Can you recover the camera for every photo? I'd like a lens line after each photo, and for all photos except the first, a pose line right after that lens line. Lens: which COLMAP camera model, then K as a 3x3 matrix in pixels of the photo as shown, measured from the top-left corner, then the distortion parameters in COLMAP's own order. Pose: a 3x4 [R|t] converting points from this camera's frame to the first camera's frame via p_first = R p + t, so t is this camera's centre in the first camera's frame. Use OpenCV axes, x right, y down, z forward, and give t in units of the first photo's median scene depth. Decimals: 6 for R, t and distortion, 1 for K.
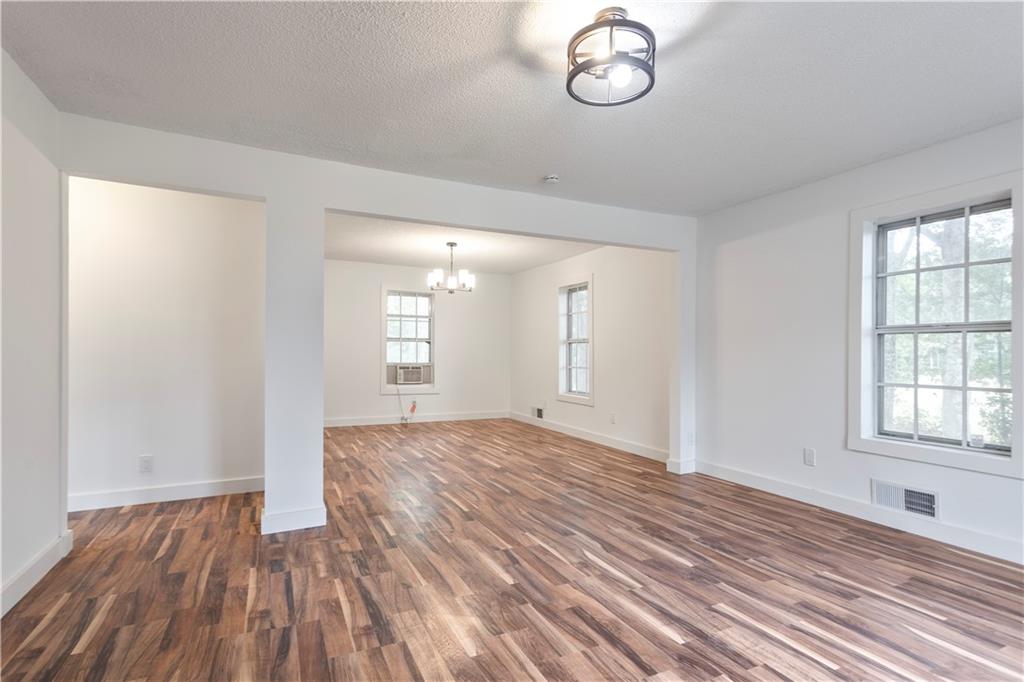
lens RADIAL K [[496.2, 0, 512.5], [0, 496.2, 336.2], [0, 0, 1]] dist [0.000644, 0.000290]
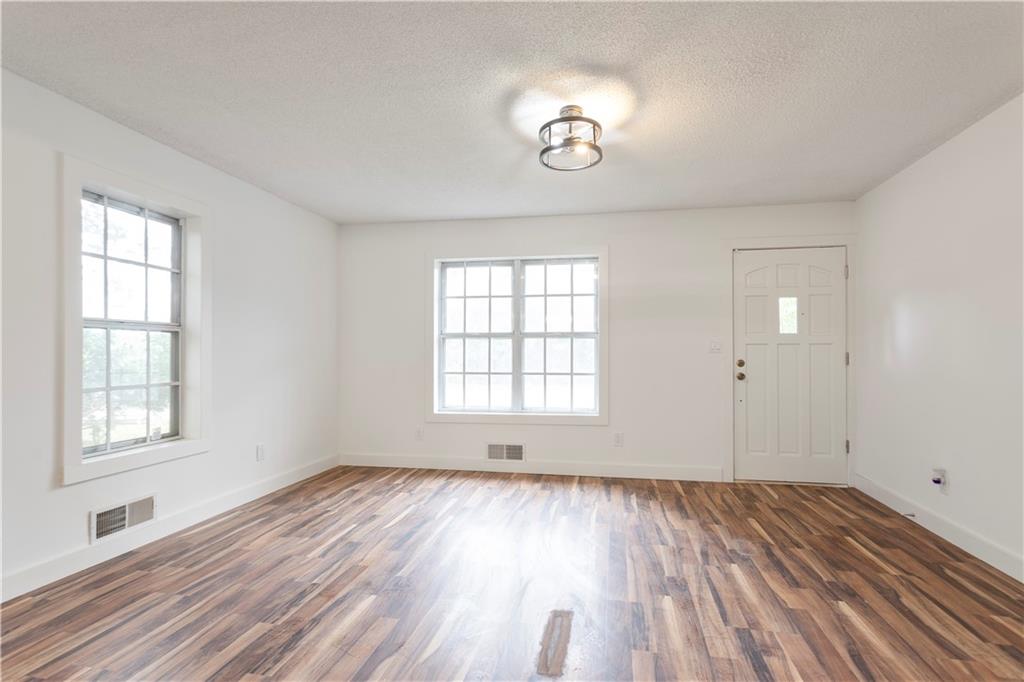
lens RADIAL K [[500.3, 0, 516.5], [0, 500.3, 350.4], [0, 0, 1]] dist [0.004621, 0.000535]
pose [[-0.800957, -0.000390, 0.598722, -0.350213], [-0.021559, 0.999370, -0.028190, 0.048415], [-0.598333, -0.035487, -0.800461, 1.498921]]
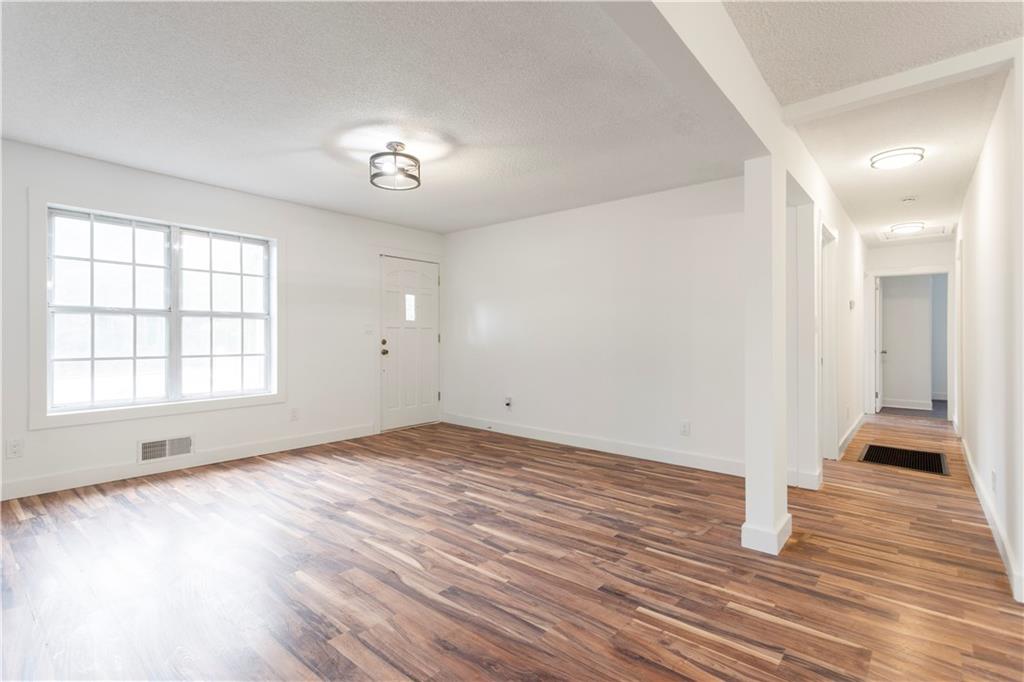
lens RADIAL K [[496.2, 0, 512.5], [0, 496.2, 336.2], [0, 0, 1]] dist [0.000644, 0.000290]
pose [[-0.913728, -0.006070, -0.406282, 0.357463], [0.005790, 0.999592, -0.027957, 0.064763], [0.406286, -0.027897, -0.913320, 1.892136]]
